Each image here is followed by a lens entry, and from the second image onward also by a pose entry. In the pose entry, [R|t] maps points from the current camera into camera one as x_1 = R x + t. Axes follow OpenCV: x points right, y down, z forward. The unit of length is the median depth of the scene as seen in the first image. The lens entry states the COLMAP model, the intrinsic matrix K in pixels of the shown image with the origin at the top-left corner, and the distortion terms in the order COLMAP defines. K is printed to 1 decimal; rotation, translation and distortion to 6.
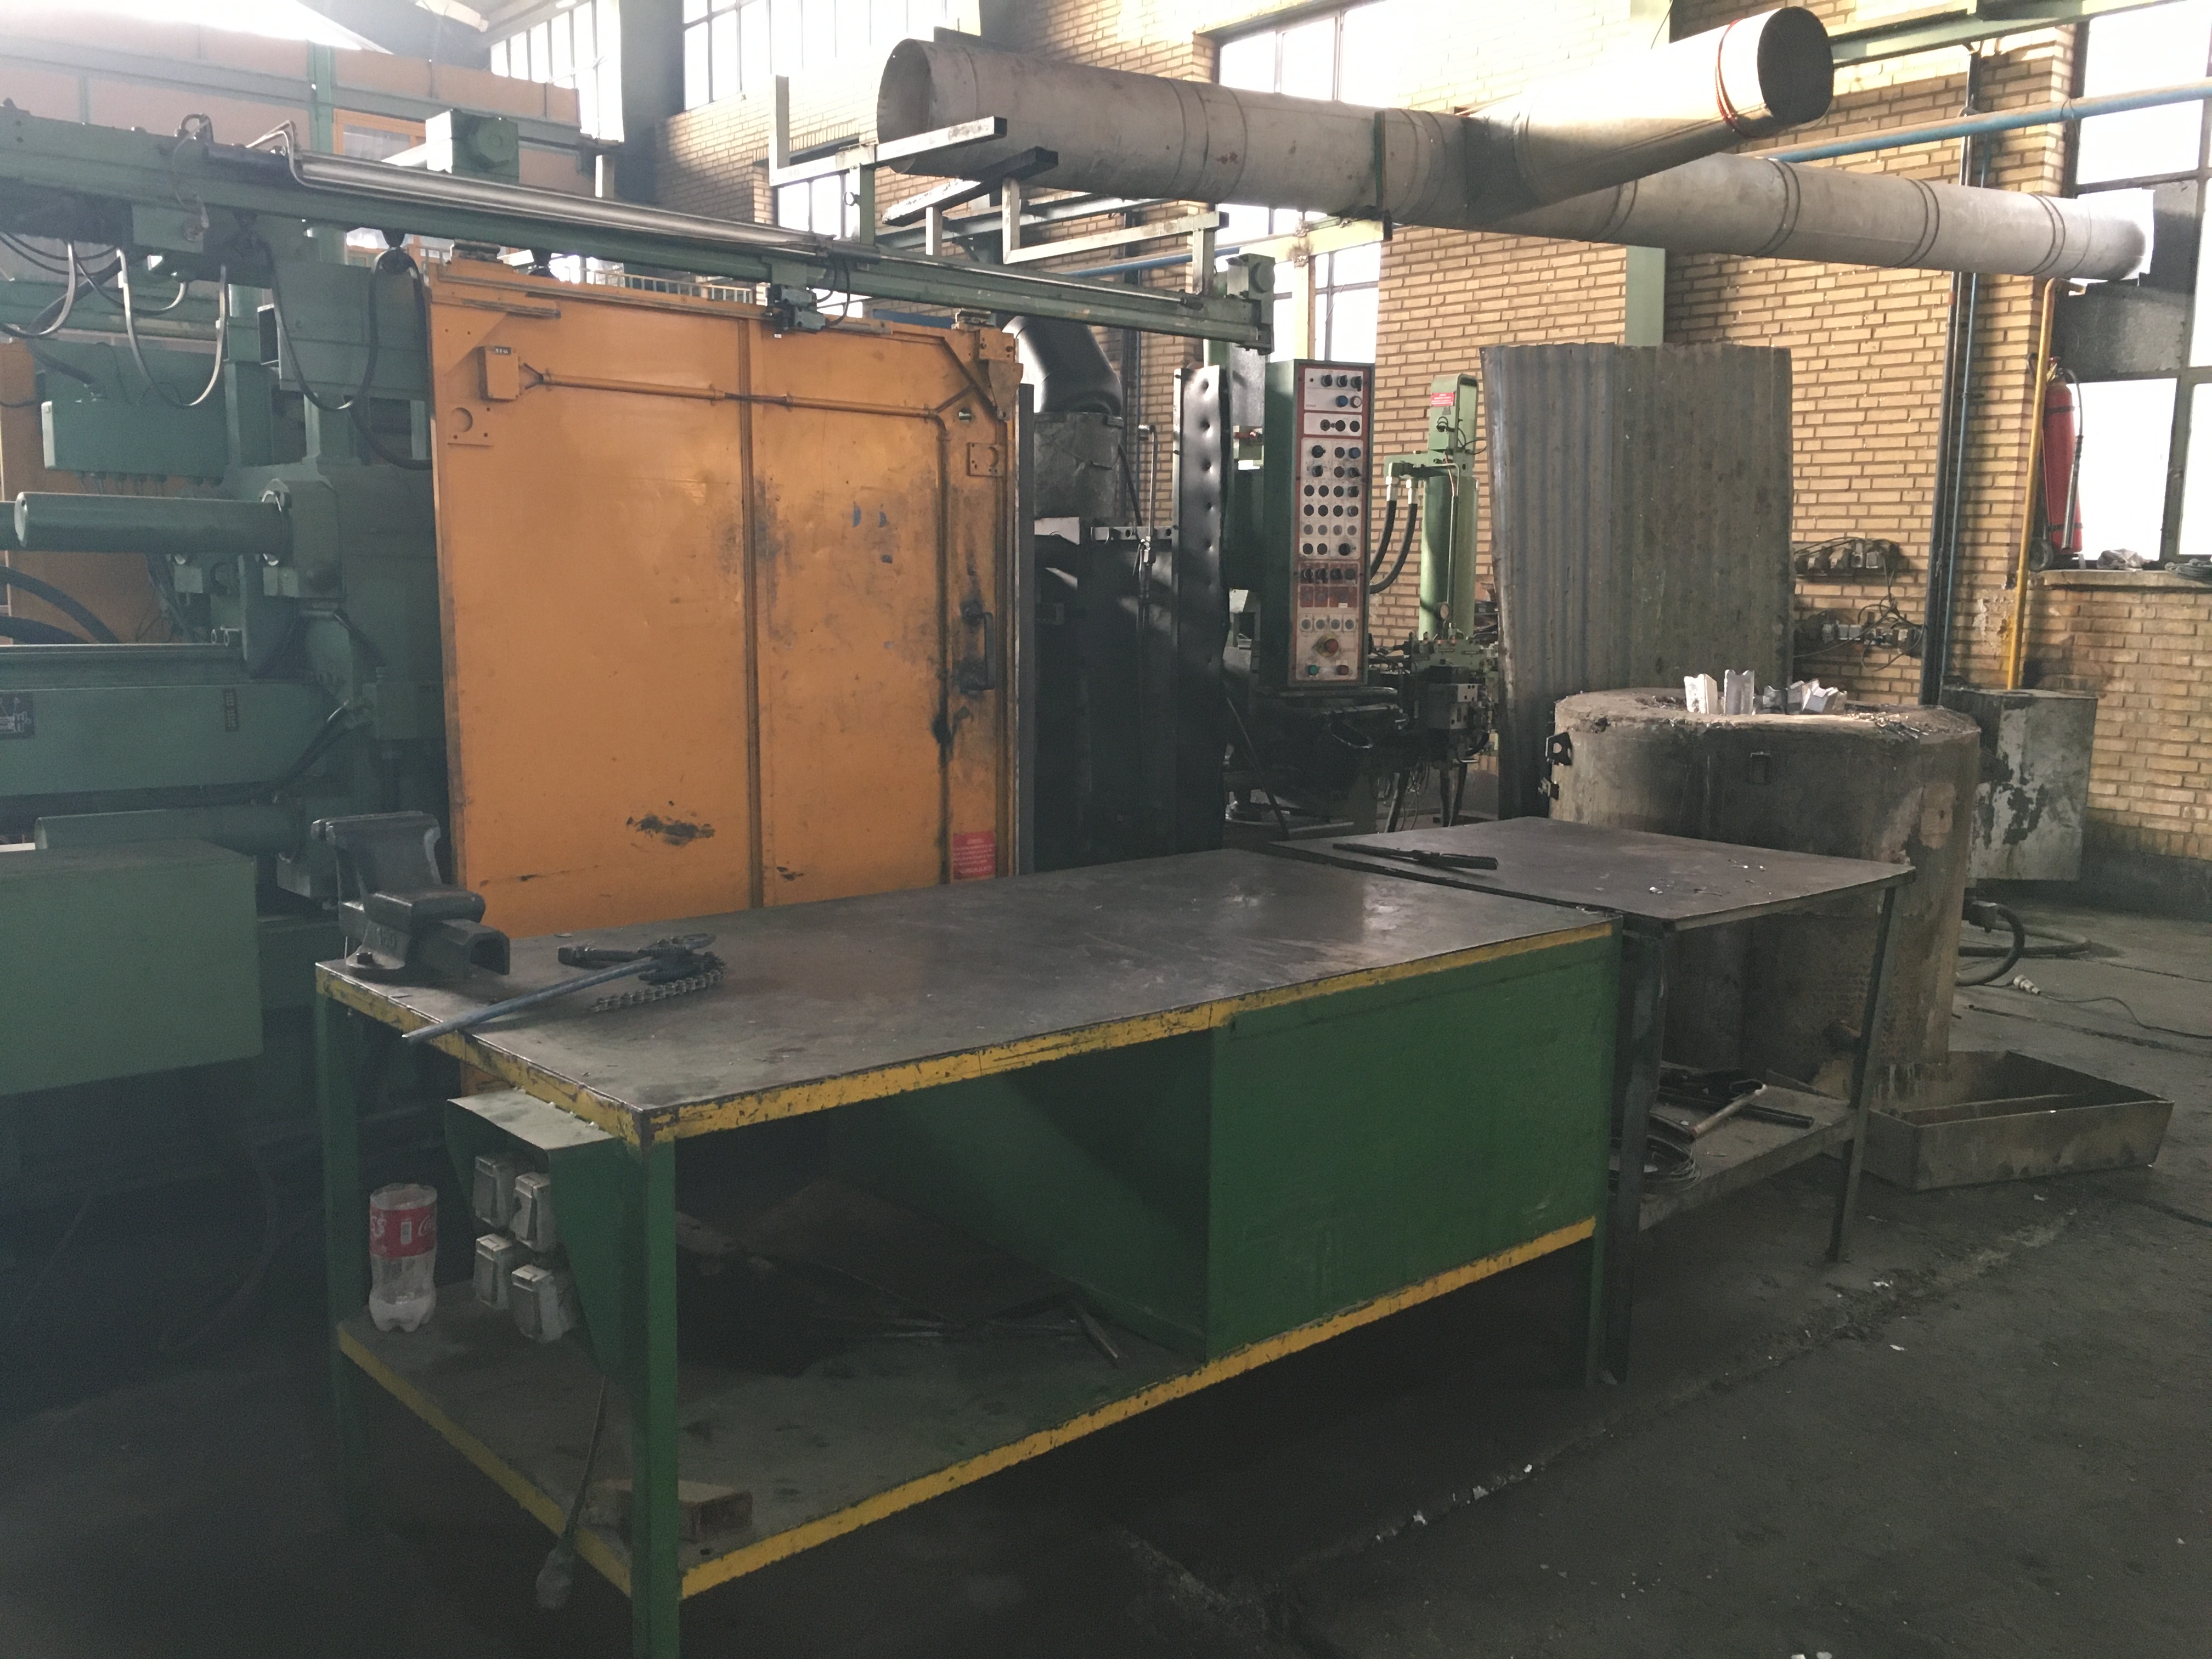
lens RADIAL K [[1847.7, 0, 1106.0], [0, 1847.7, 829.5], [0, 0, 1]] dist [-0.000878, -0.100035]
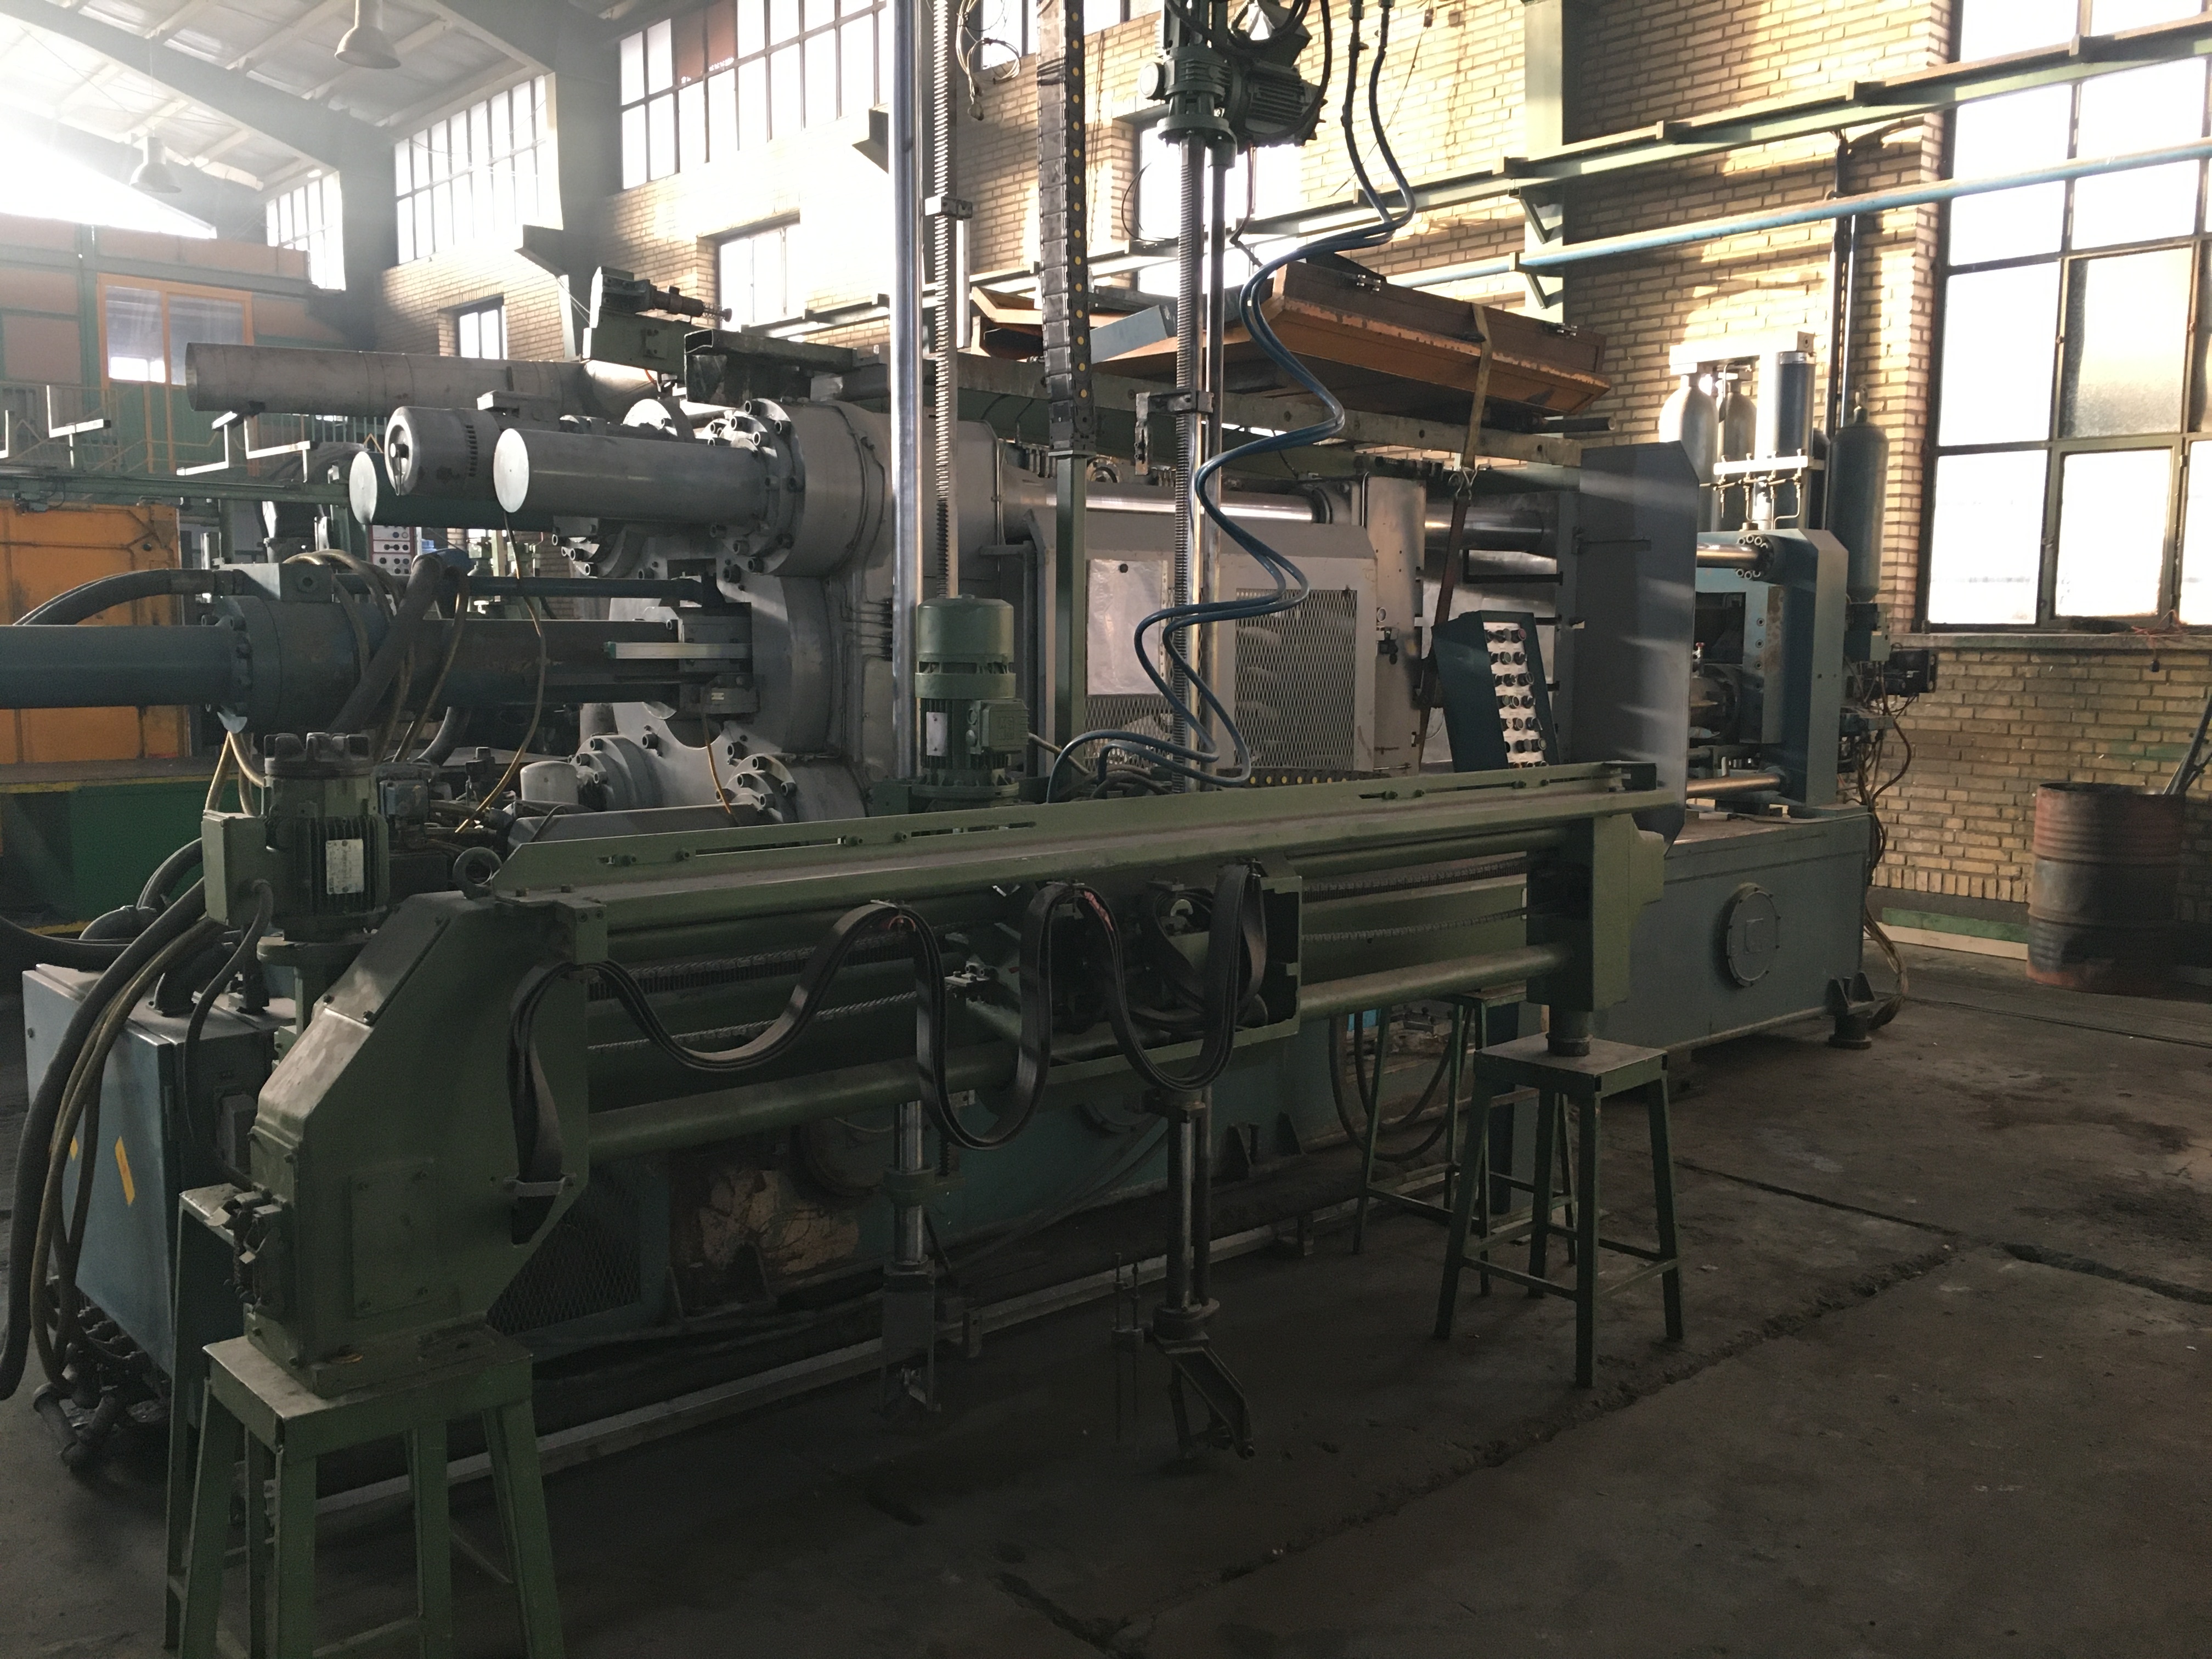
lens RADIAL K [[1875.0, 0, 1125.5], [0, 1875.0, 832.8], [0, 0, 1]] dist [-0.008719, -0.006473]
pose [[0.999933, 0.001493, 0.011479, 0.232297], [-0.001117, 0.999466, -0.032666, 0.038036], [-0.011522, 0.032651, 0.999400, -0.255014]]
